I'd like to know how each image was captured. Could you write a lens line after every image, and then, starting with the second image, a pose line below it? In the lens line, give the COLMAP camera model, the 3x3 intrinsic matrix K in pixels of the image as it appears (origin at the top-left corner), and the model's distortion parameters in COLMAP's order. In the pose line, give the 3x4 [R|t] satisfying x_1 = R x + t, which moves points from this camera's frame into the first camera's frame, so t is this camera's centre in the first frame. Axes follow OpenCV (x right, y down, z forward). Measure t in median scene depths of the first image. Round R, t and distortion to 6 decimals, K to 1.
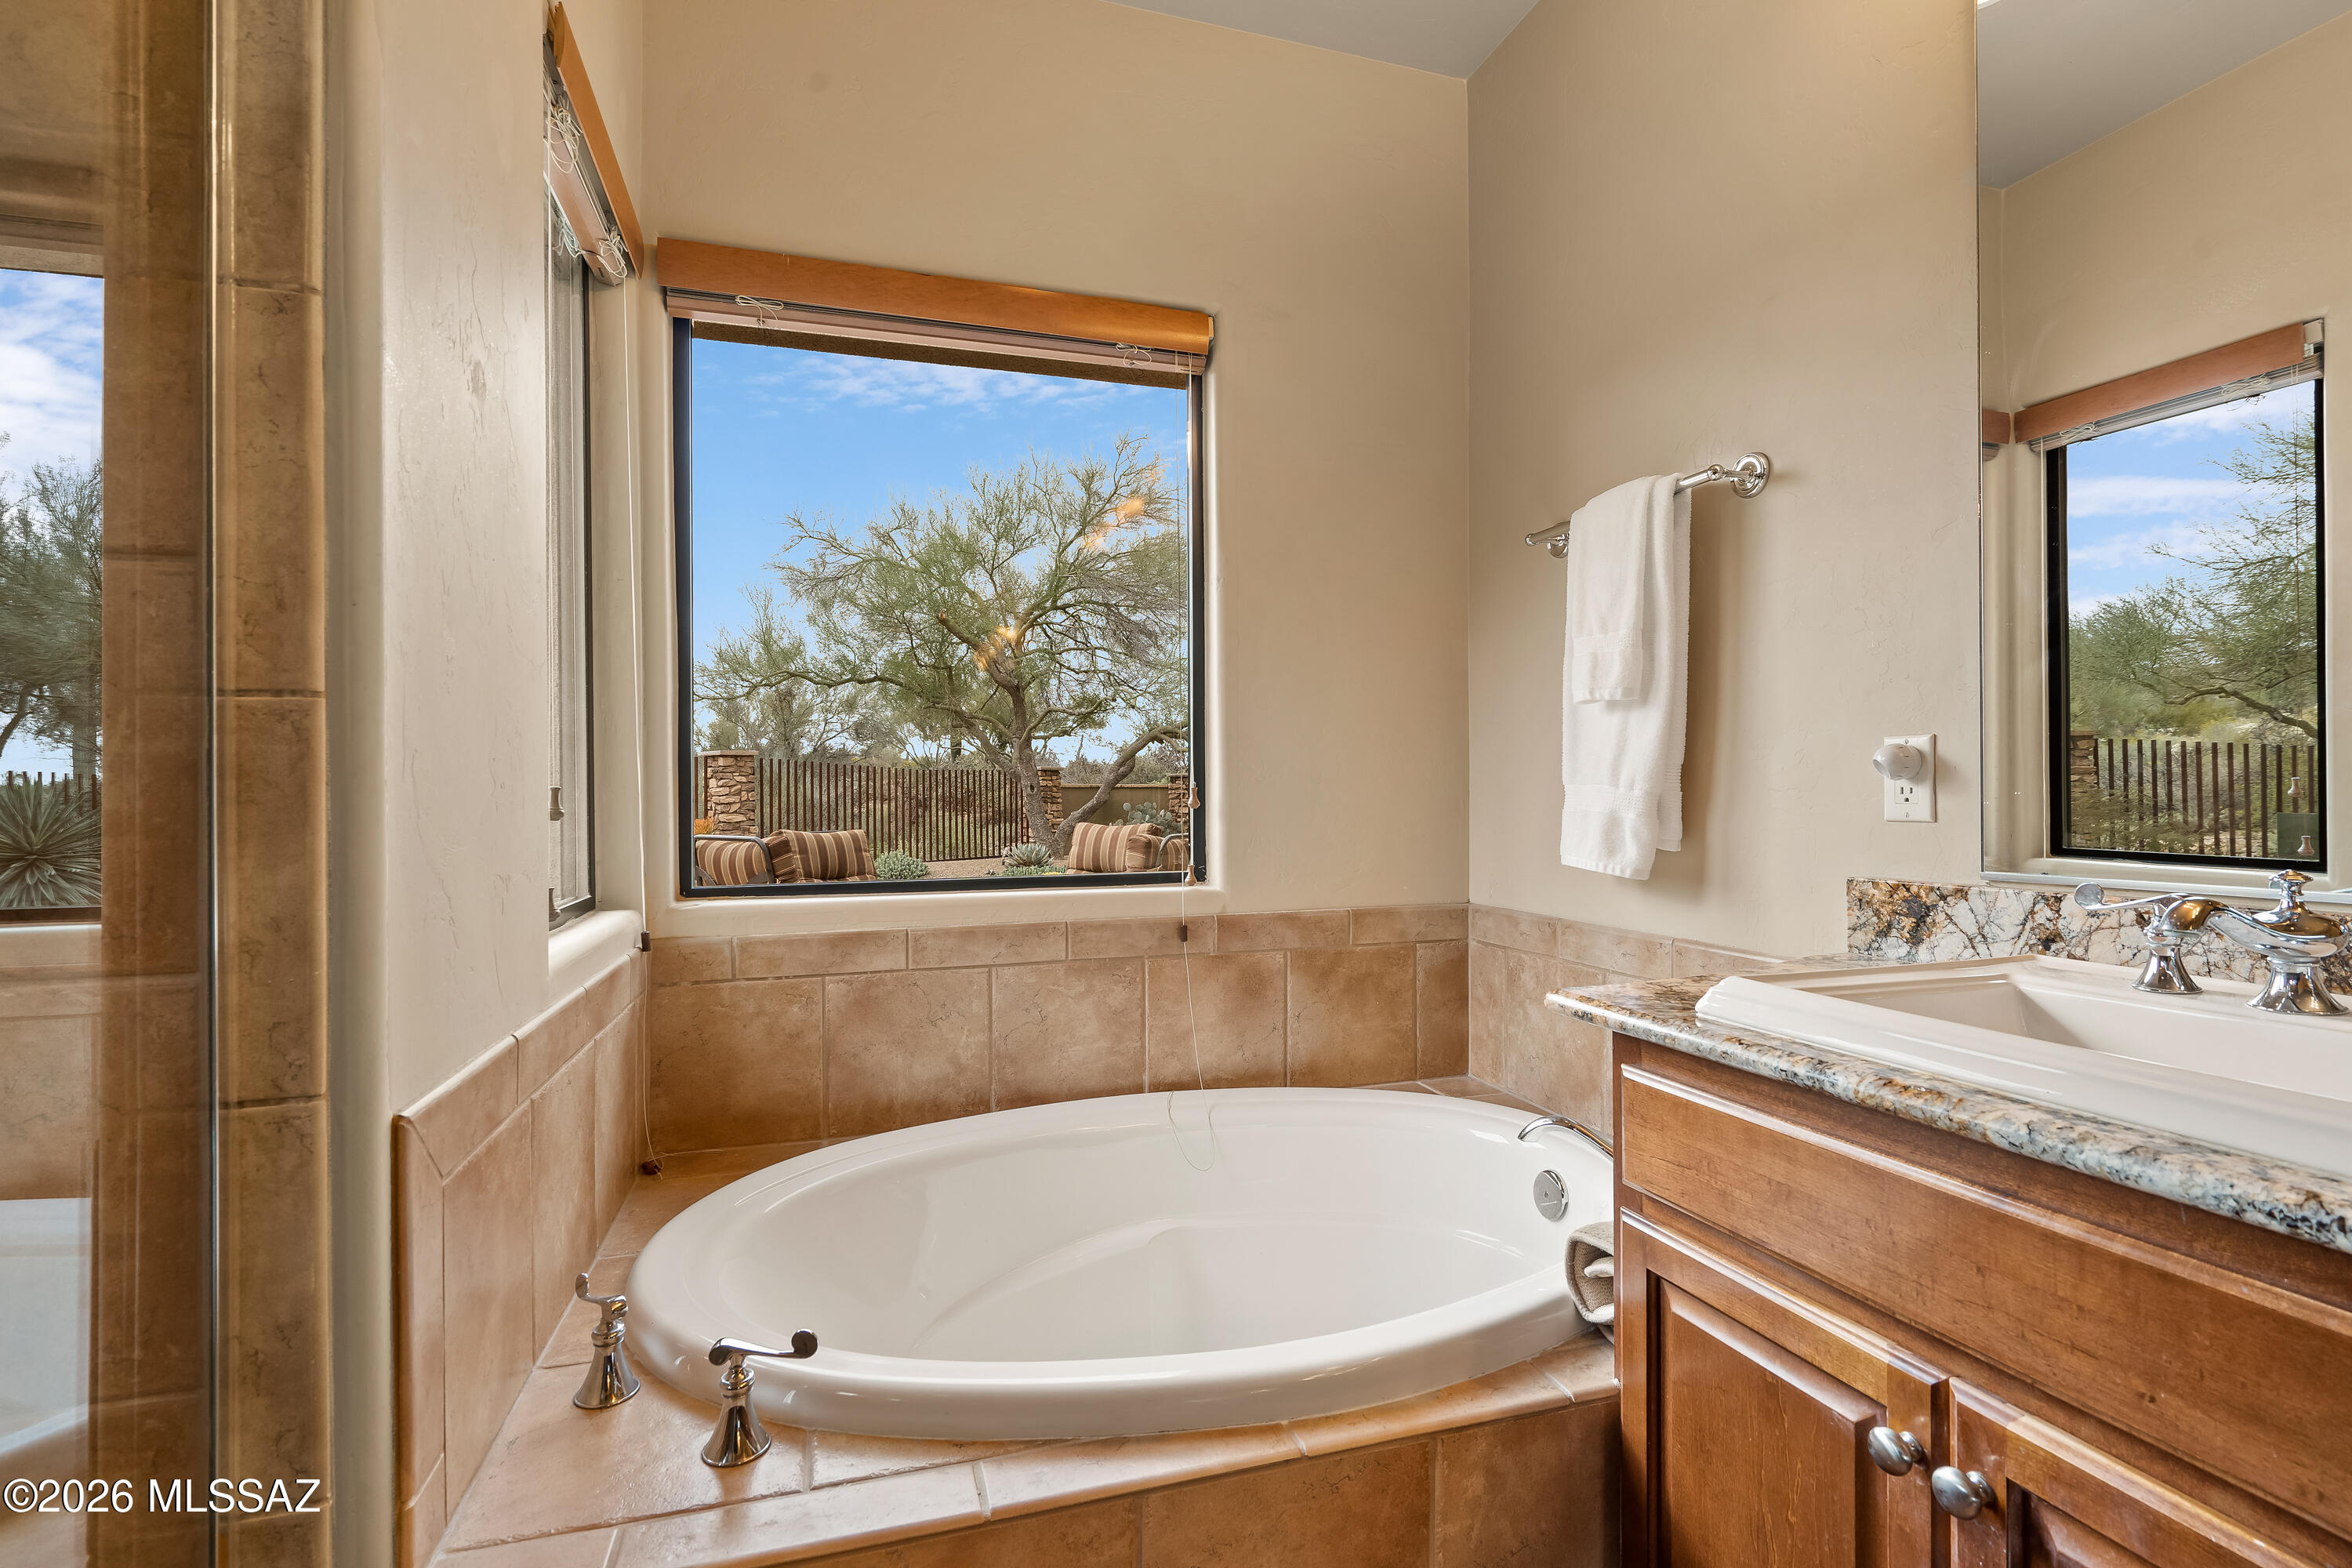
lens RADIAL K [[1088.5, 0, 1171.4], [0, 1088.5, 789.1], [0, 0, 1]] dist [-0.001366, 0.000951]
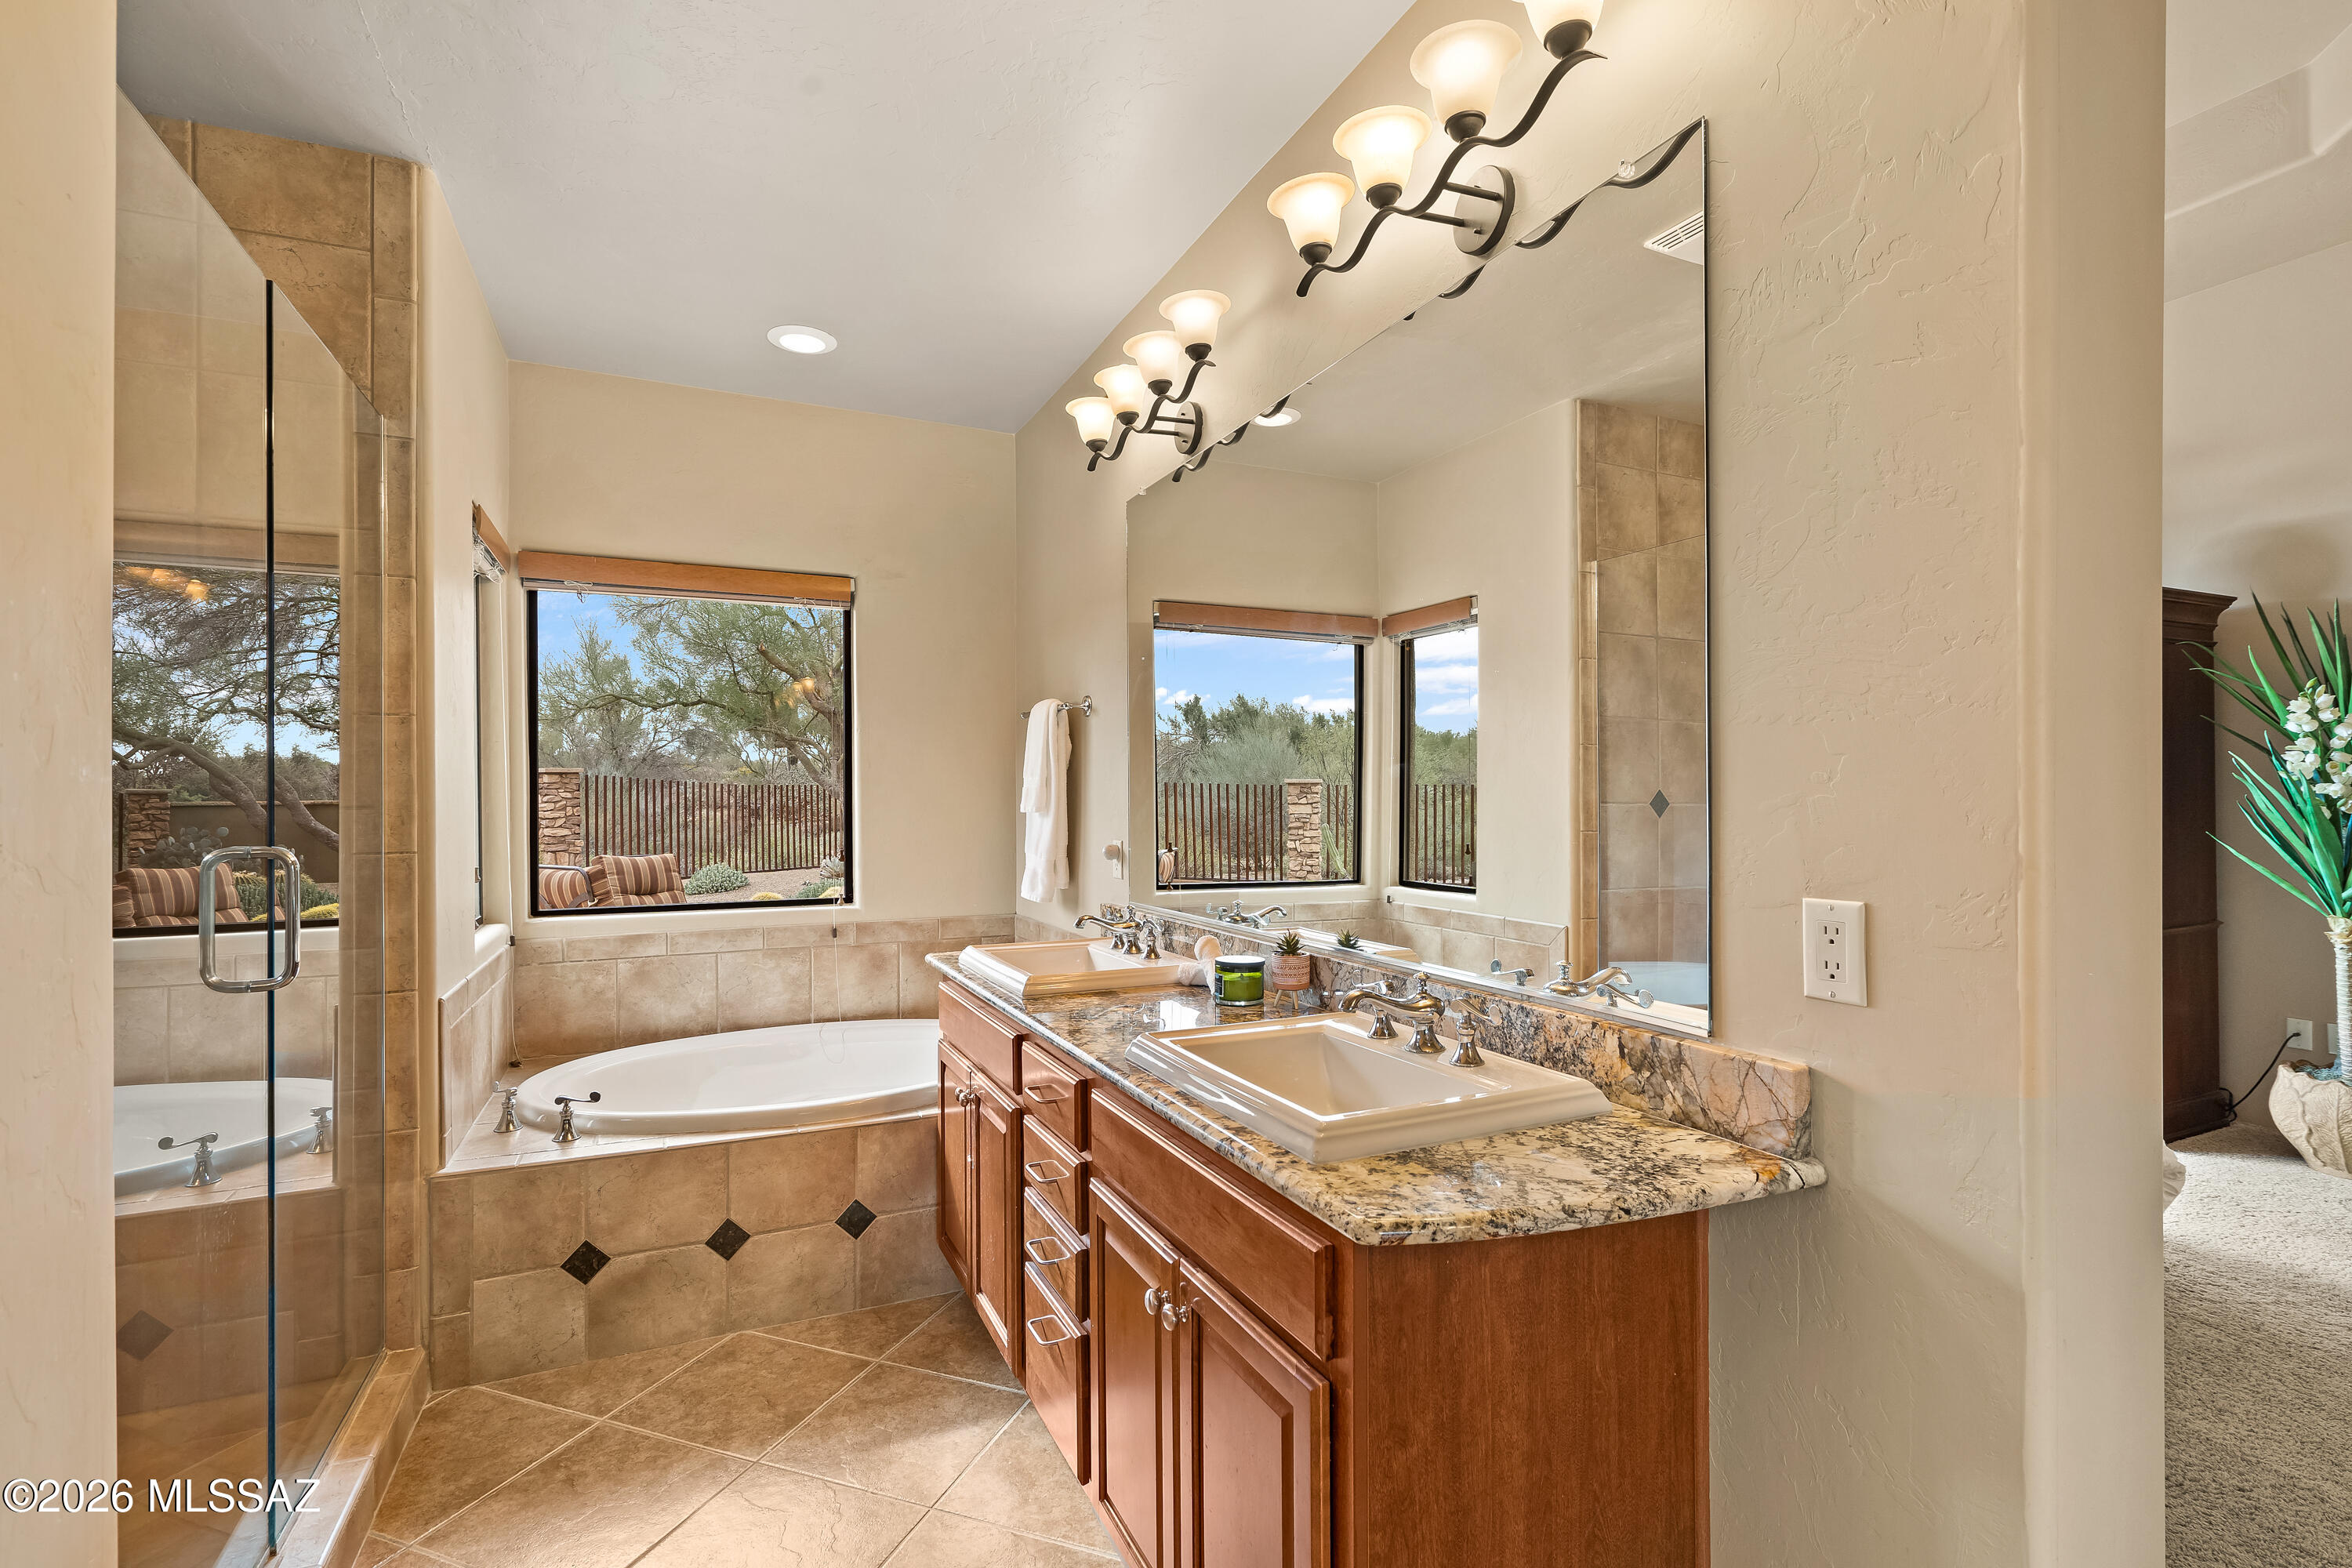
lens RADIAL K [[1107.0, 0, 1163.8], [0, 1107.0, 800.7], [0, 0, 1]] dist [0.001666, 0.000287]
pose [[0.992984, 0.002641, 0.118222, 0.339006], [-0.003656, 0.999958, 0.008366, -0.101586], [-0.118195, -0.008739, 0.992952, -0.864029]]
